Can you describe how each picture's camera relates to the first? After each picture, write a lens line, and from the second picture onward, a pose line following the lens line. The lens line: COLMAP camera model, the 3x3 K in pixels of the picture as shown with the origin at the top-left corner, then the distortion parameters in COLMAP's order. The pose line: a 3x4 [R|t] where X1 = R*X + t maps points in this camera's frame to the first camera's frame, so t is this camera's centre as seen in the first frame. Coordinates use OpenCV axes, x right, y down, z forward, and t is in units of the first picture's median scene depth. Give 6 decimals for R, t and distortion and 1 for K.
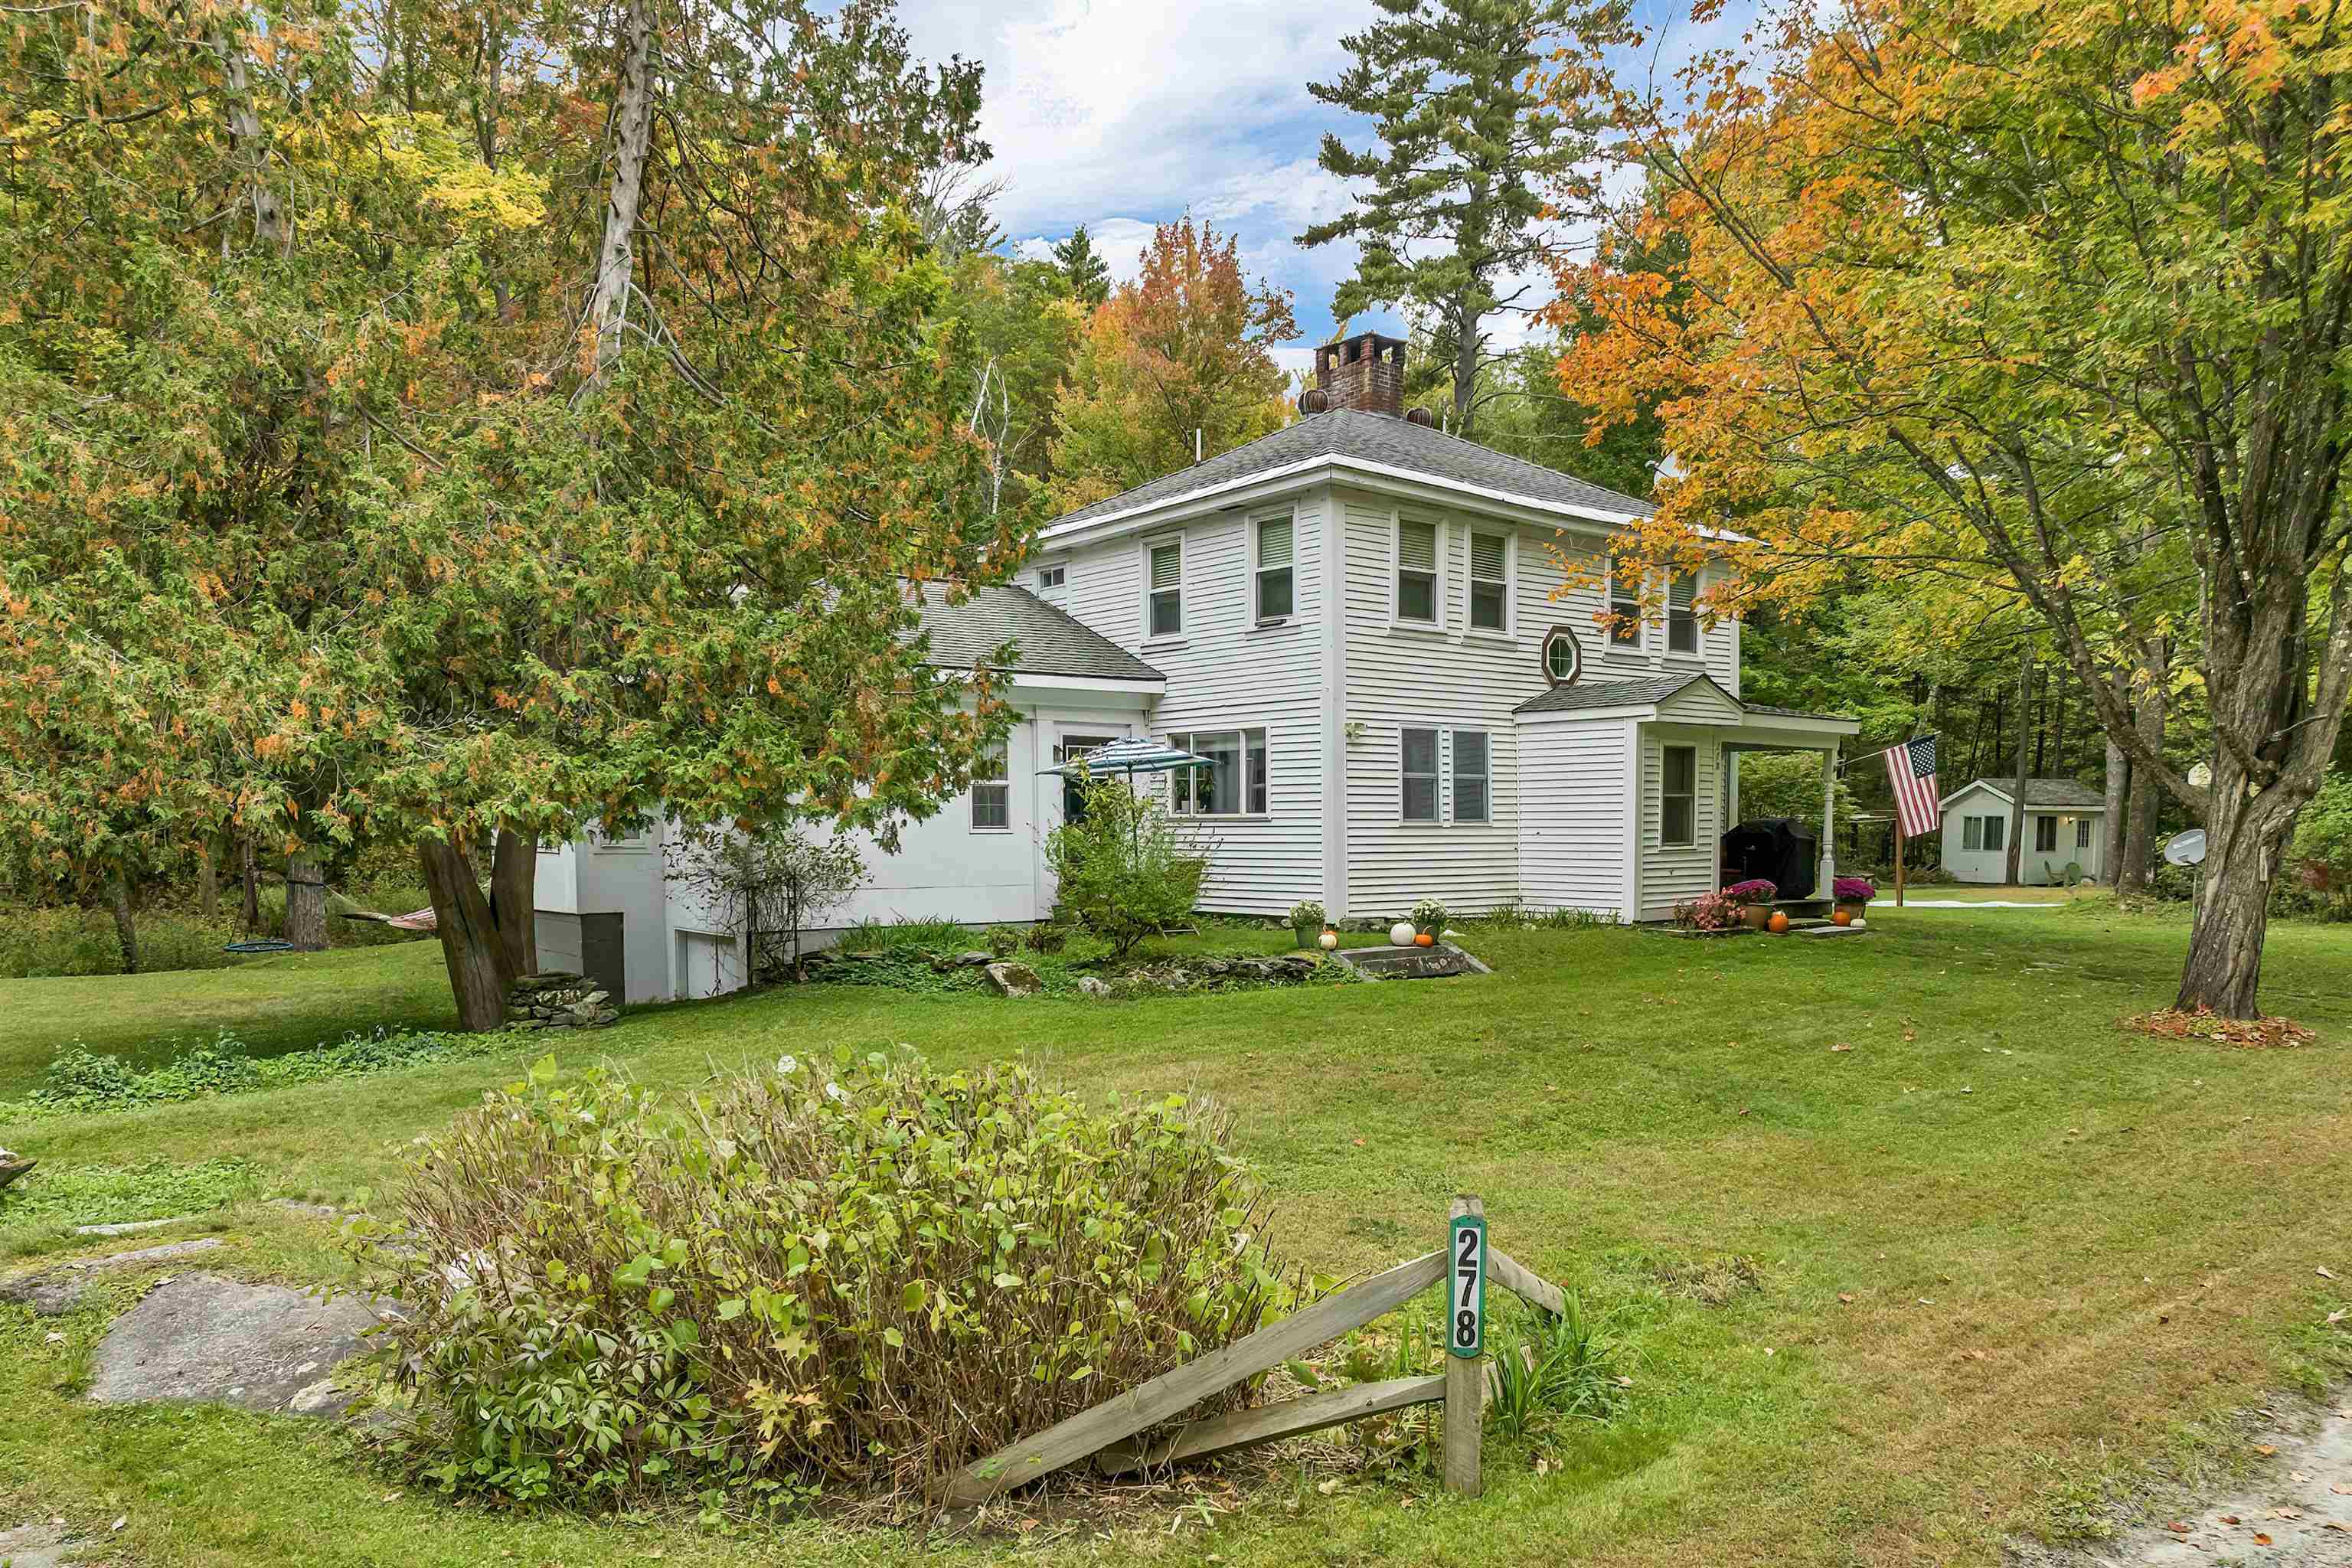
lens RADIAL K [[1811.0, 0, 1217.6], [0, 1811.0, 969.0], [0, 0, 1]] dist [-0.031236, -0.000921]
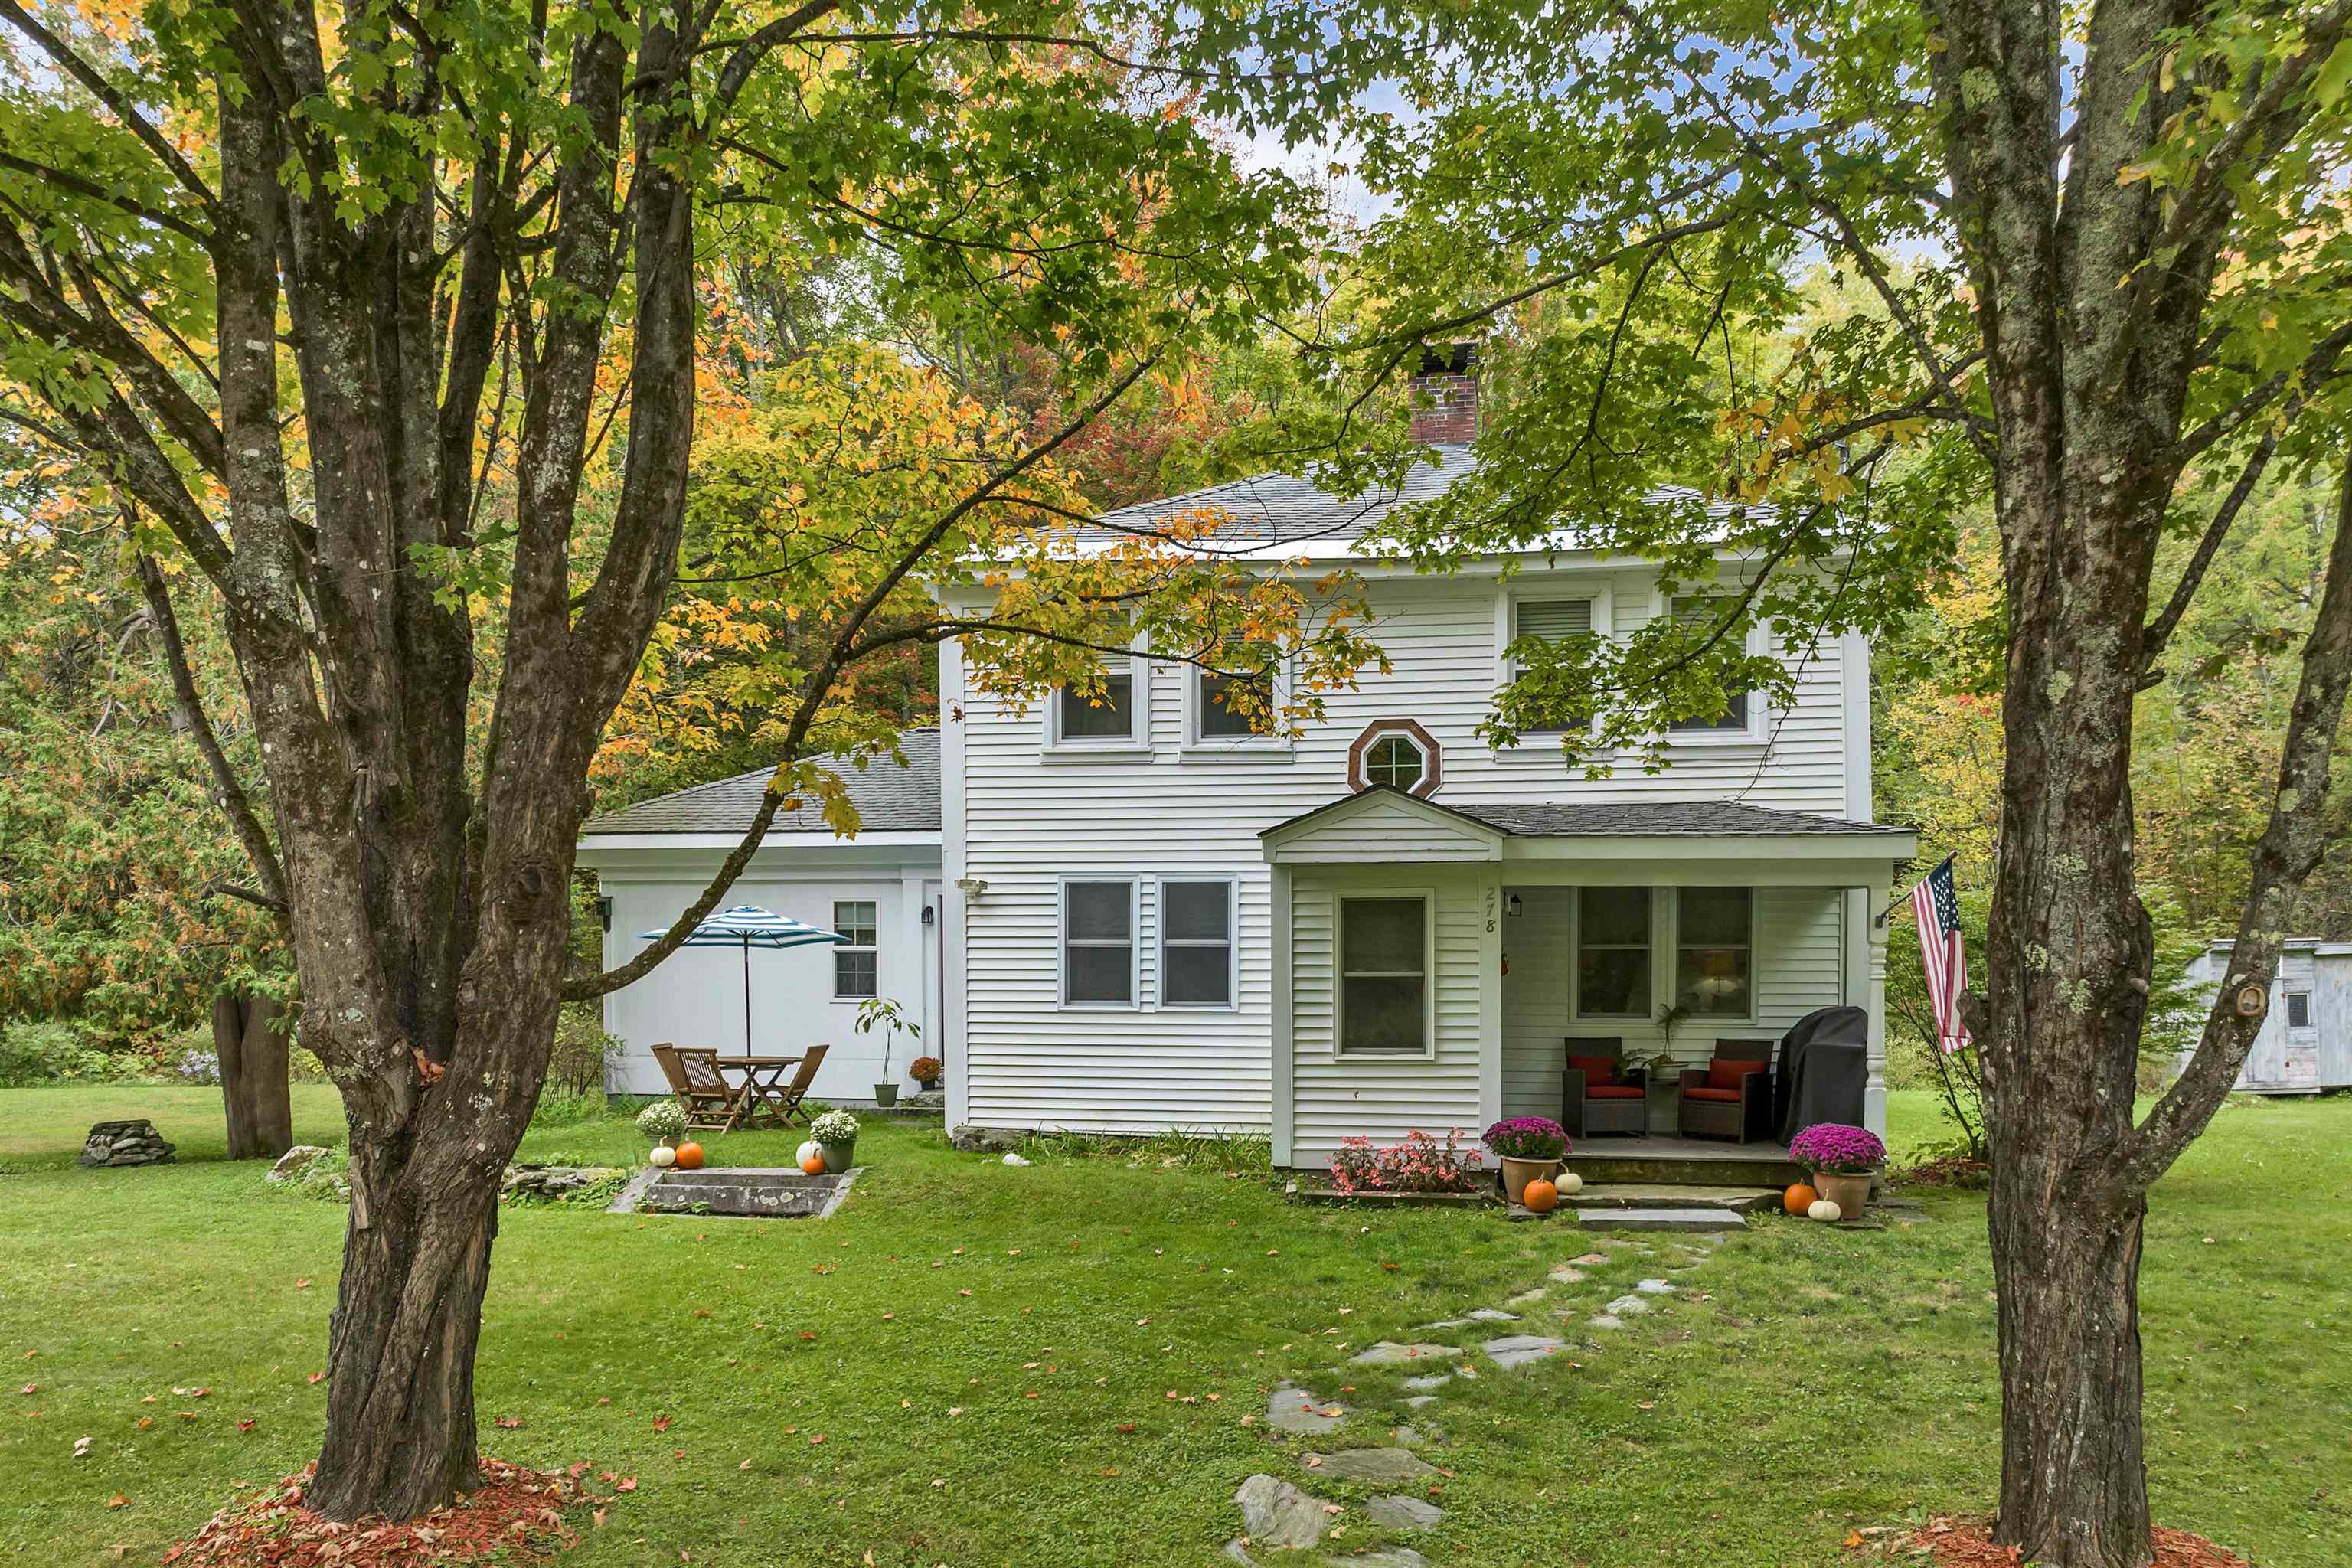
lens RADIAL K [[1811.0, 0, 1217.3], [0, 1811.0, 998.1], [0, 0, 1]] dist [-0.031236, -0.000921]
pose [[0.655628, 0.026106, -0.754633, 0.708288], [-0.058559, 0.998150, -0.016346, -0.074744], [0.752810, 0.054908, 0.655944, 0.544117]]
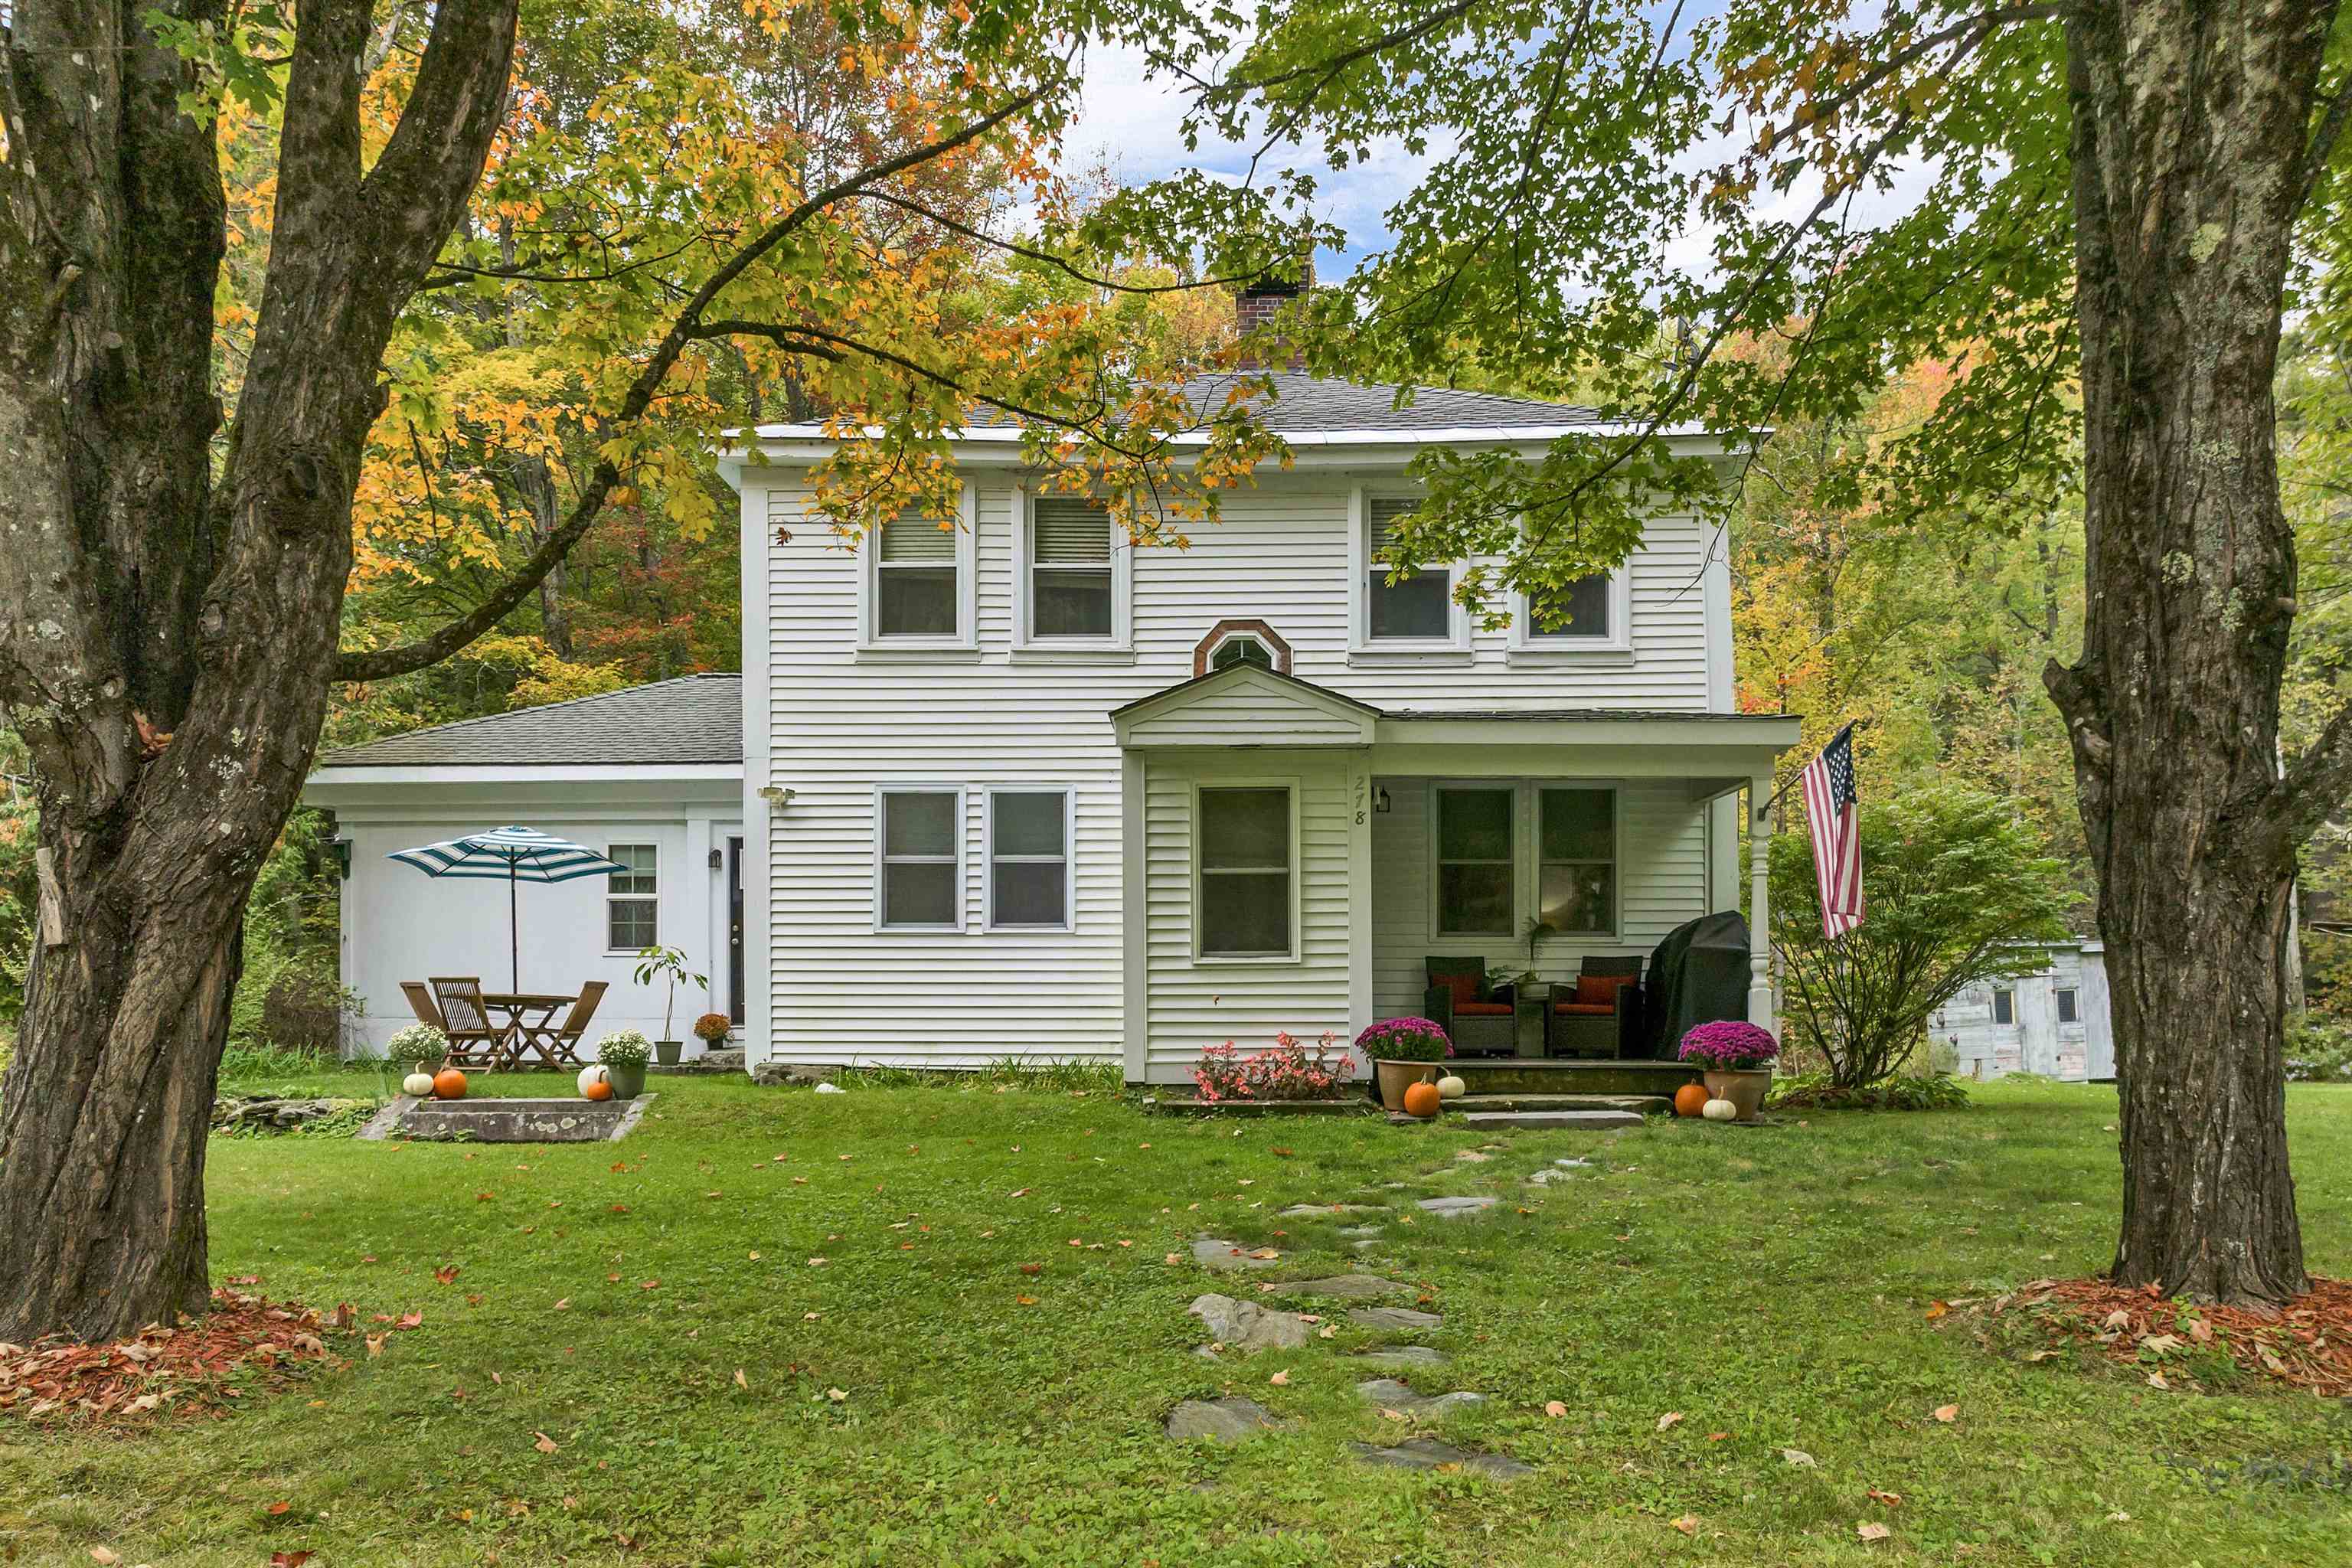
lens RADIAL K [[1811.0, 0, 1231.7], [0, 1811.0, 992.5], [0, 0, 1]] dist [-0.031236, -0.000921]
pose [[0.755923, -0.004430, -0.654646, 0.645332], [-0.049561, 0.996720, -0.063973, -0.019037], [0.652782, 0.080803, 0.753224, 0.564451]]
